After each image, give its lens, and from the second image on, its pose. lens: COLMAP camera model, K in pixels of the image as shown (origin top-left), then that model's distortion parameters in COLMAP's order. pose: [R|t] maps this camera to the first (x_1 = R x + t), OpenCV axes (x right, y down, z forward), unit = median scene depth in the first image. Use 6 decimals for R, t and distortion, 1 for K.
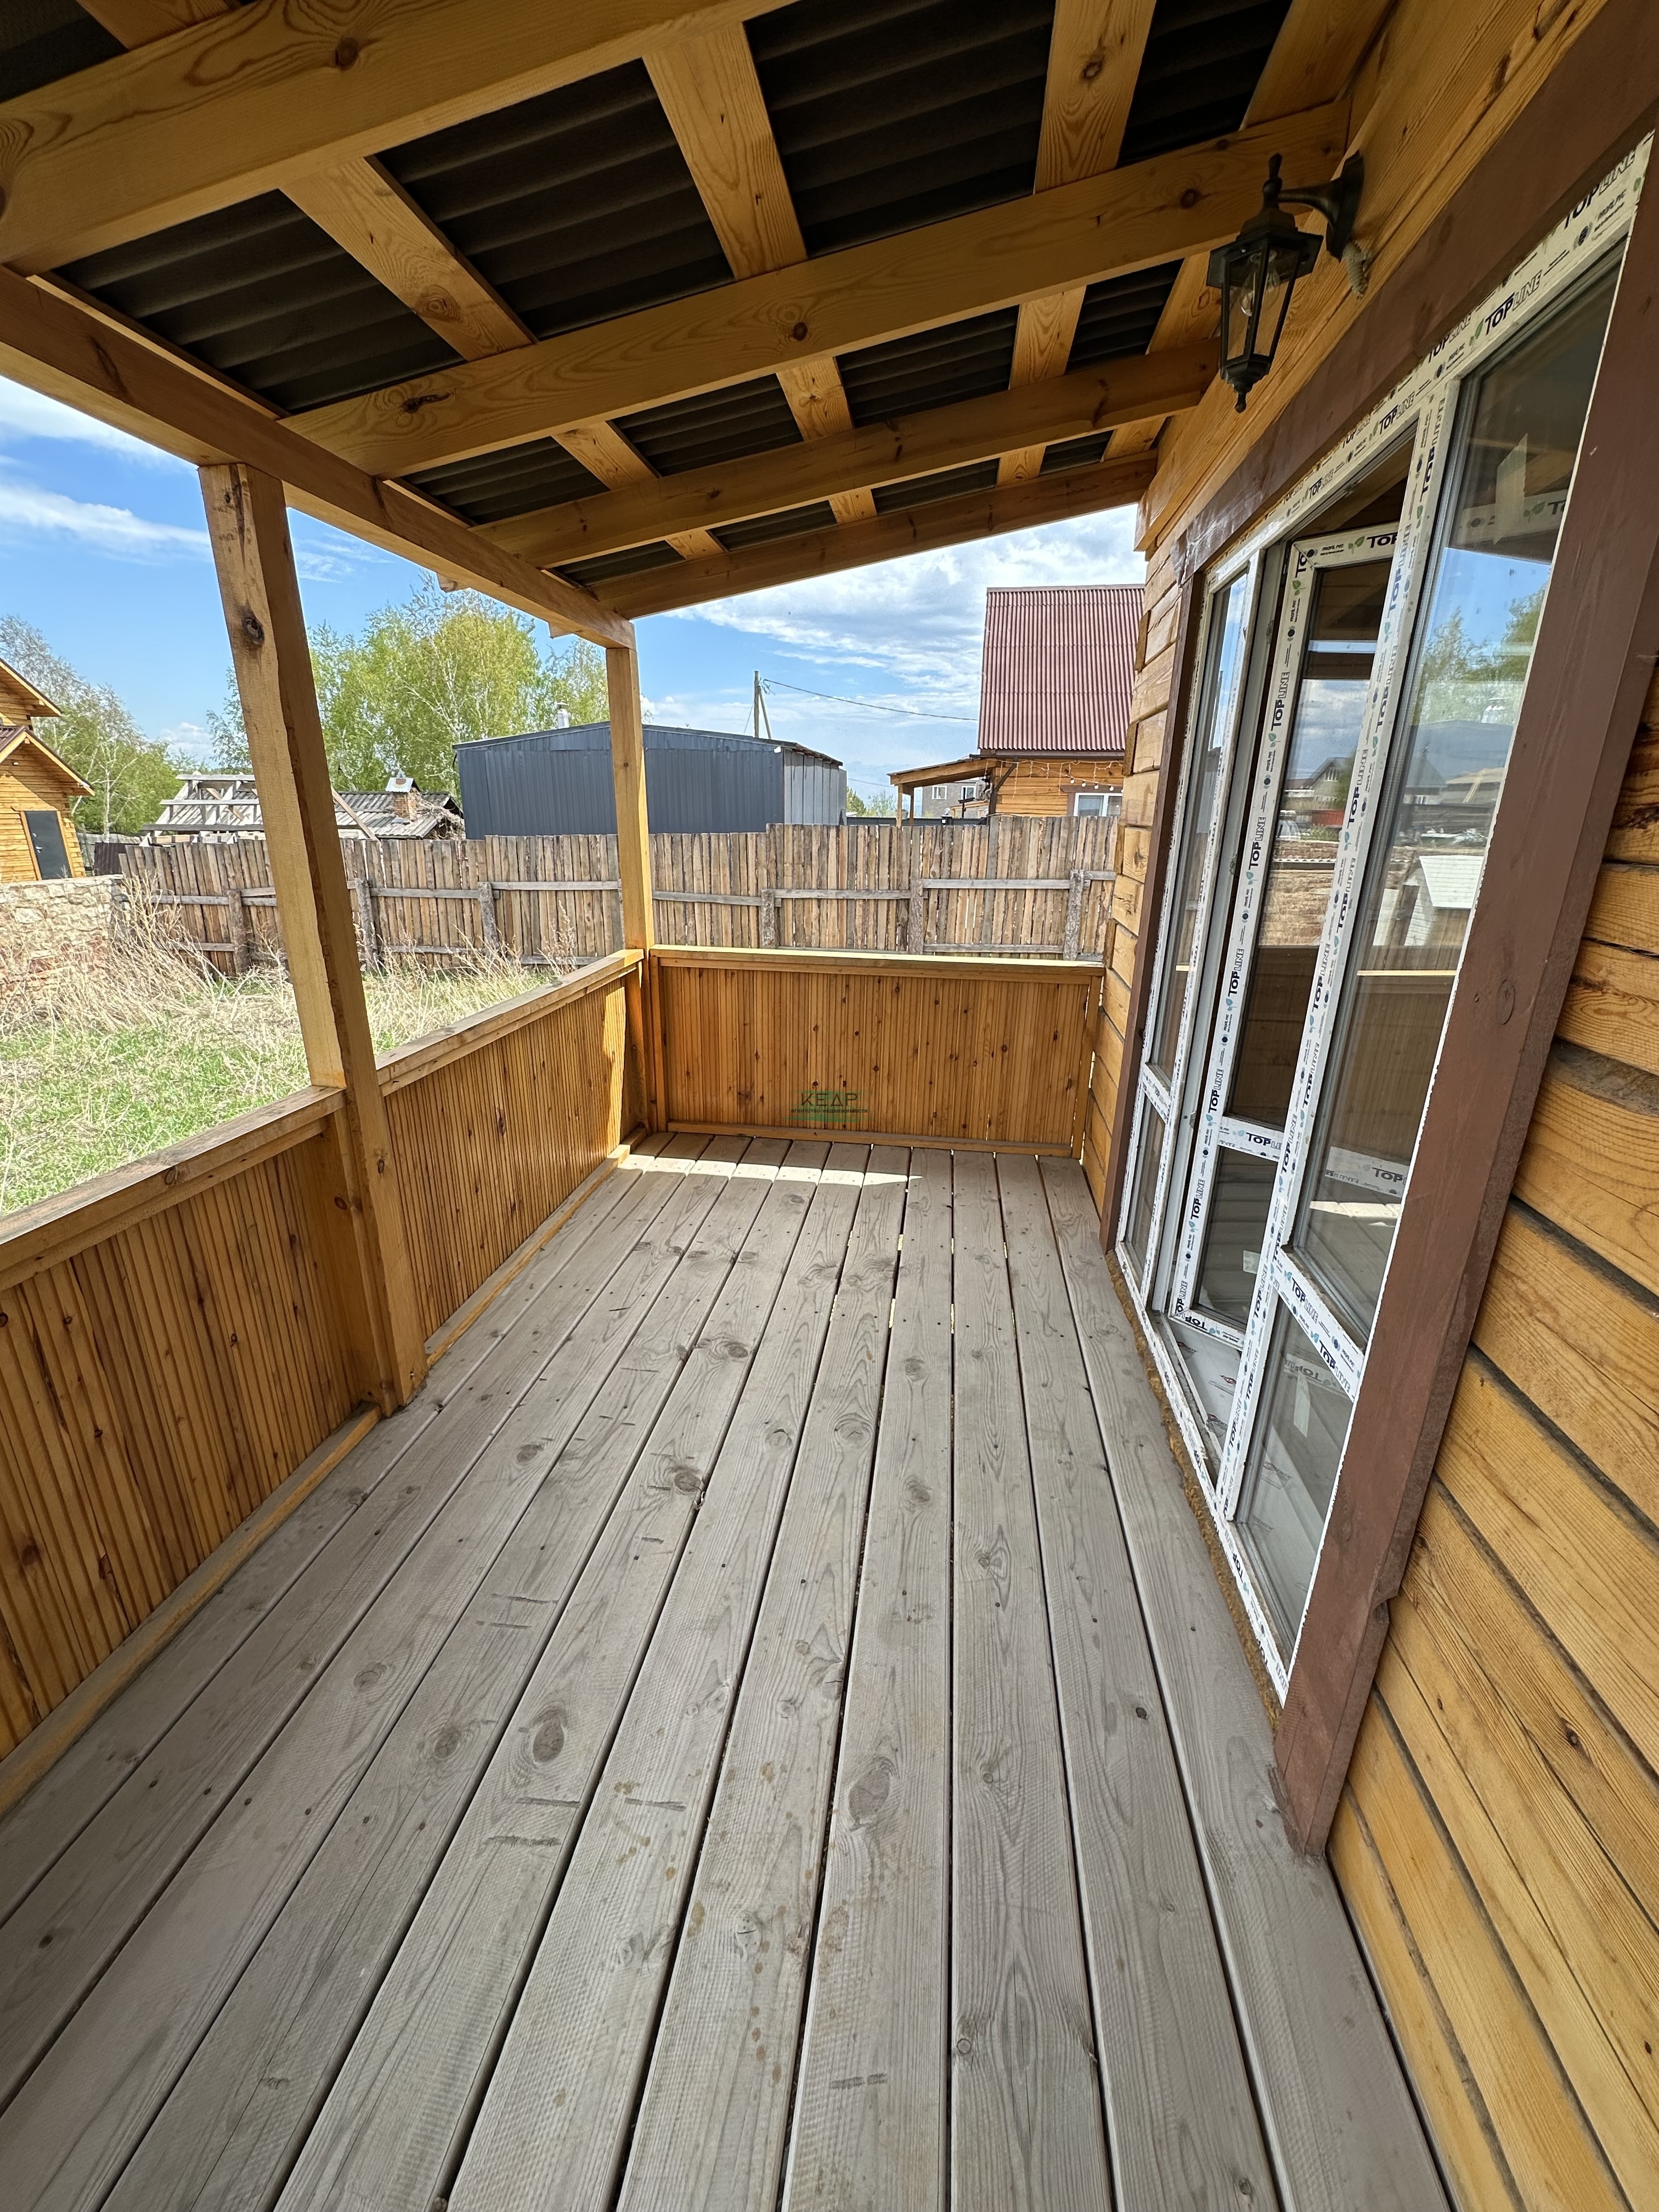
lens RADIAL K [[880.4, 0, 832.5], [0, 880.4, 1105.0], [0, 0, 1]] dist [-0.004367, 0.000181]
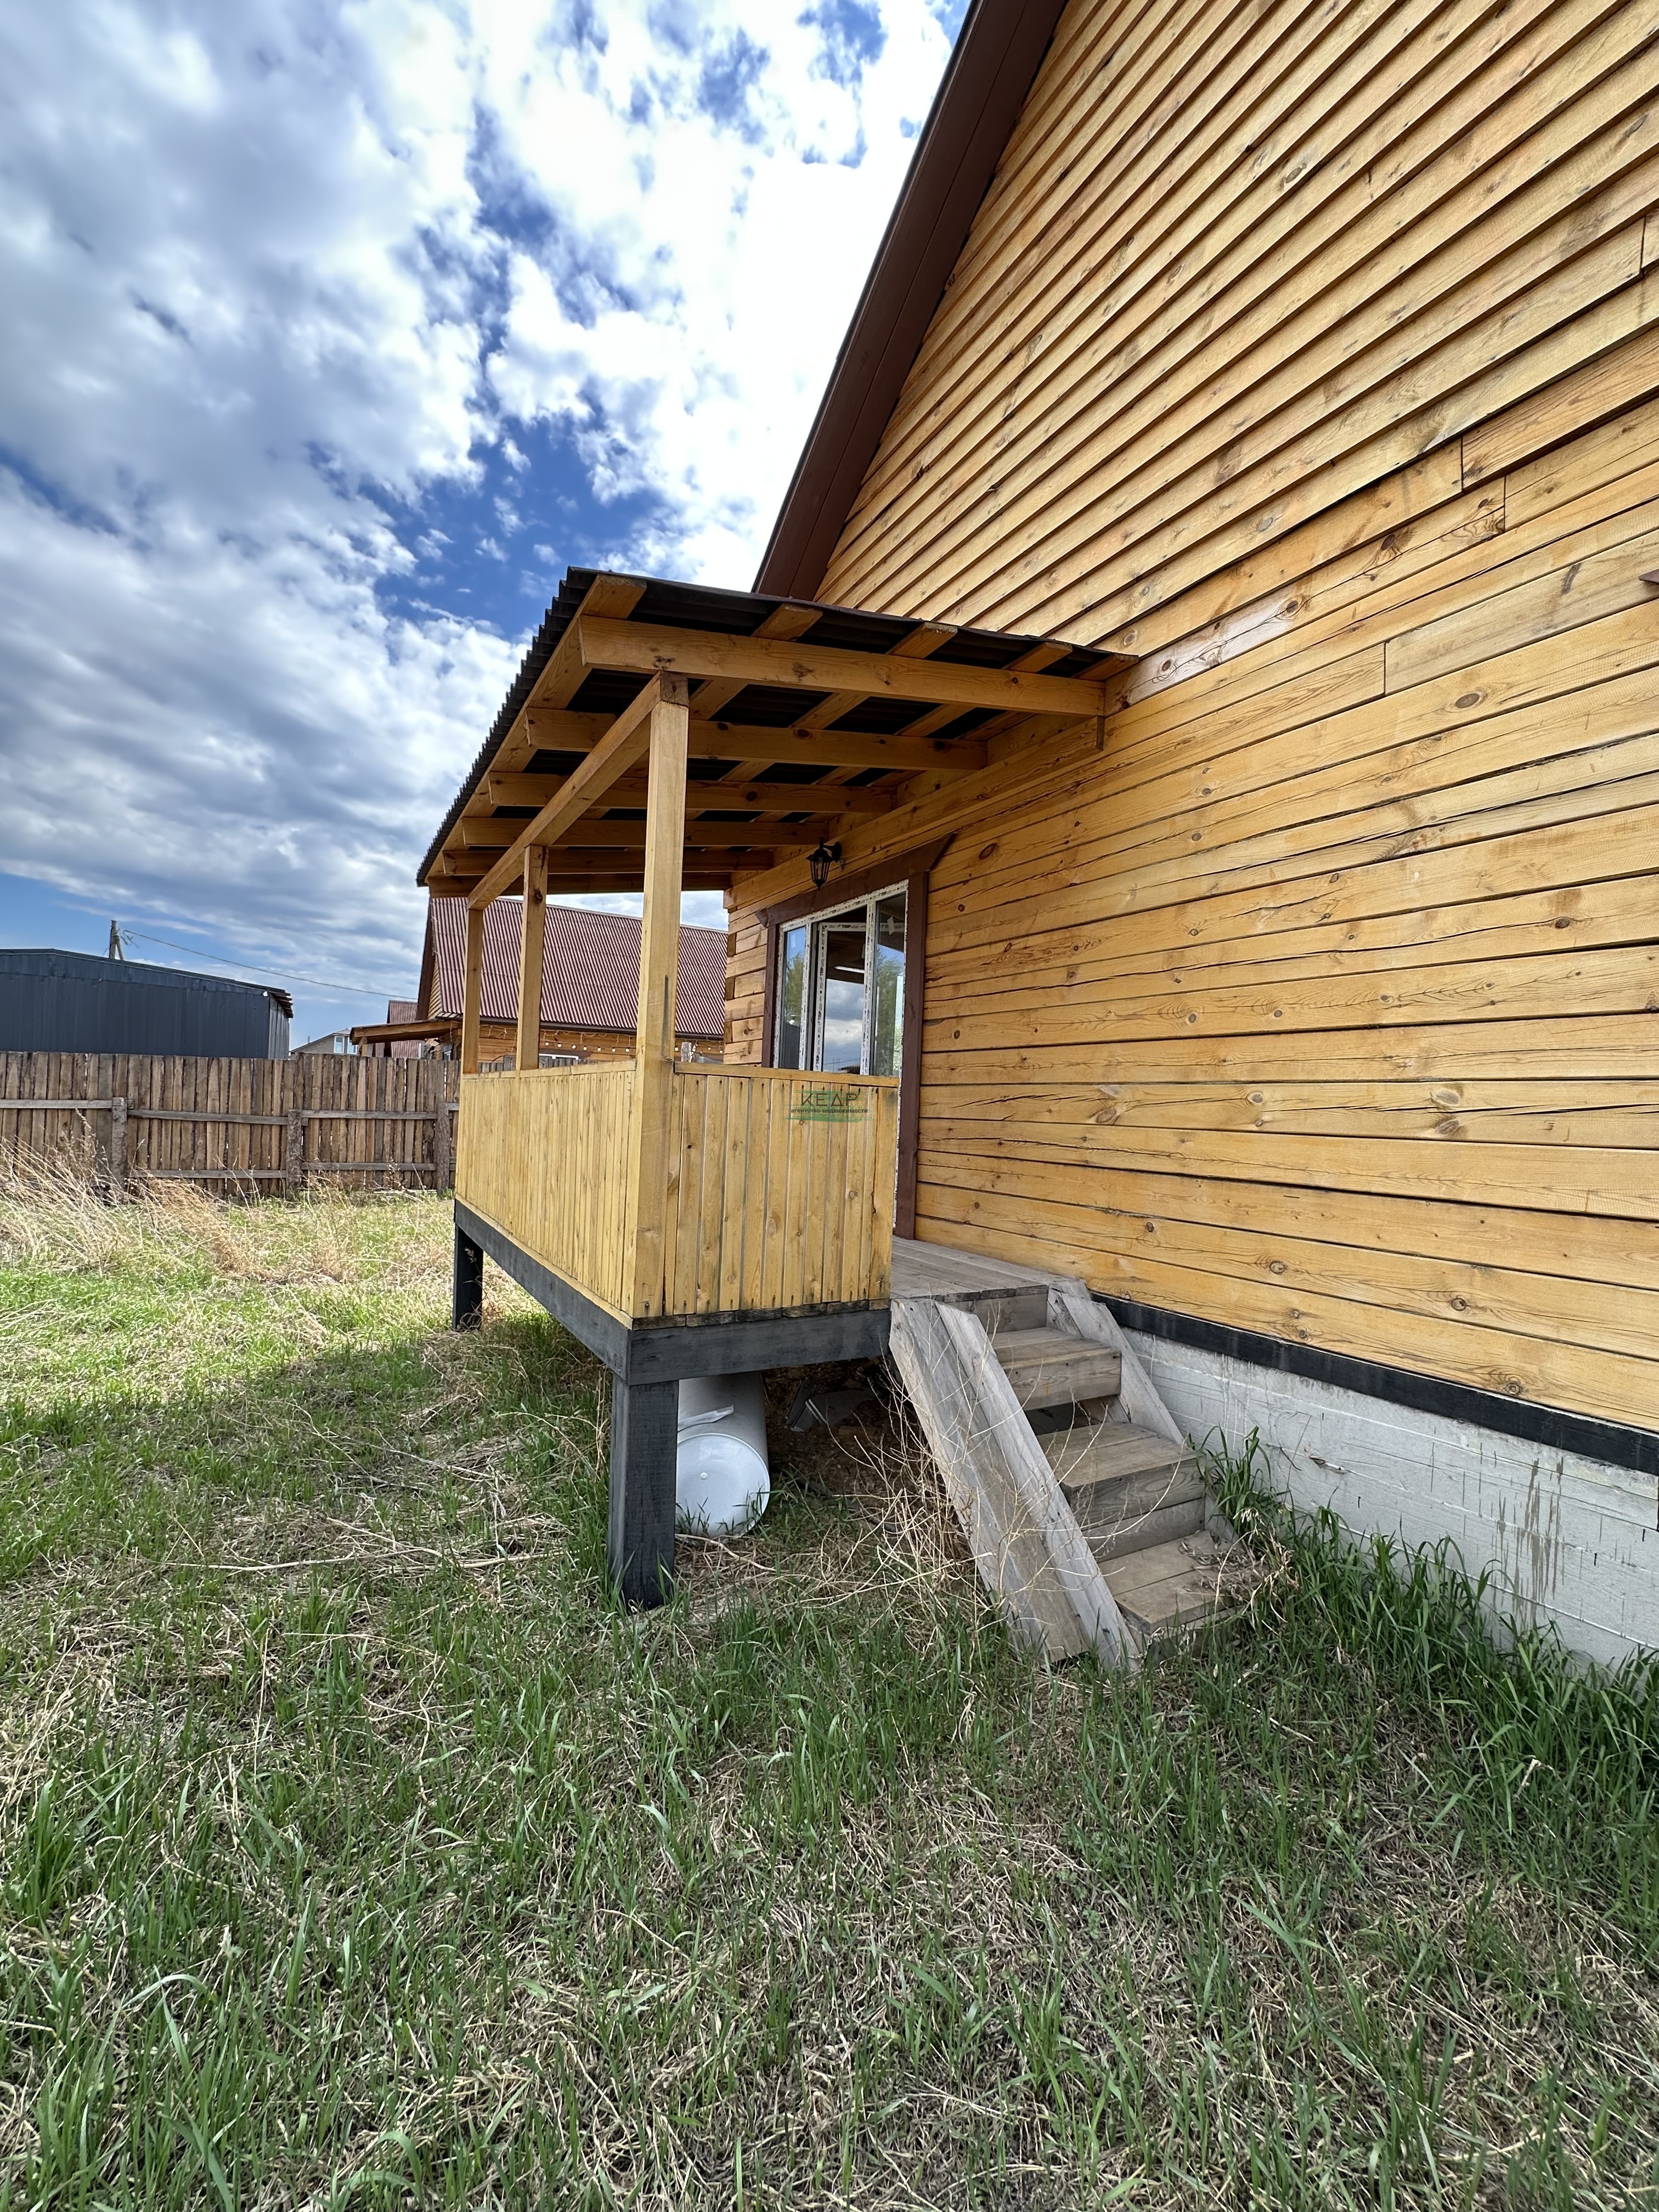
lens RADIAL K [[880.4, 0, 832.5], [0, 880.4, 1104.9], [0, 0, 1]] dist [-0.004367, 0.000181]
pose [[0.781305, 0.020025, 0.623828, -0.229804], [0.172589, 0.953582, -0.246768, 0.128340], [-0.599813, 0.300467, 0.741582, -0.195074]]
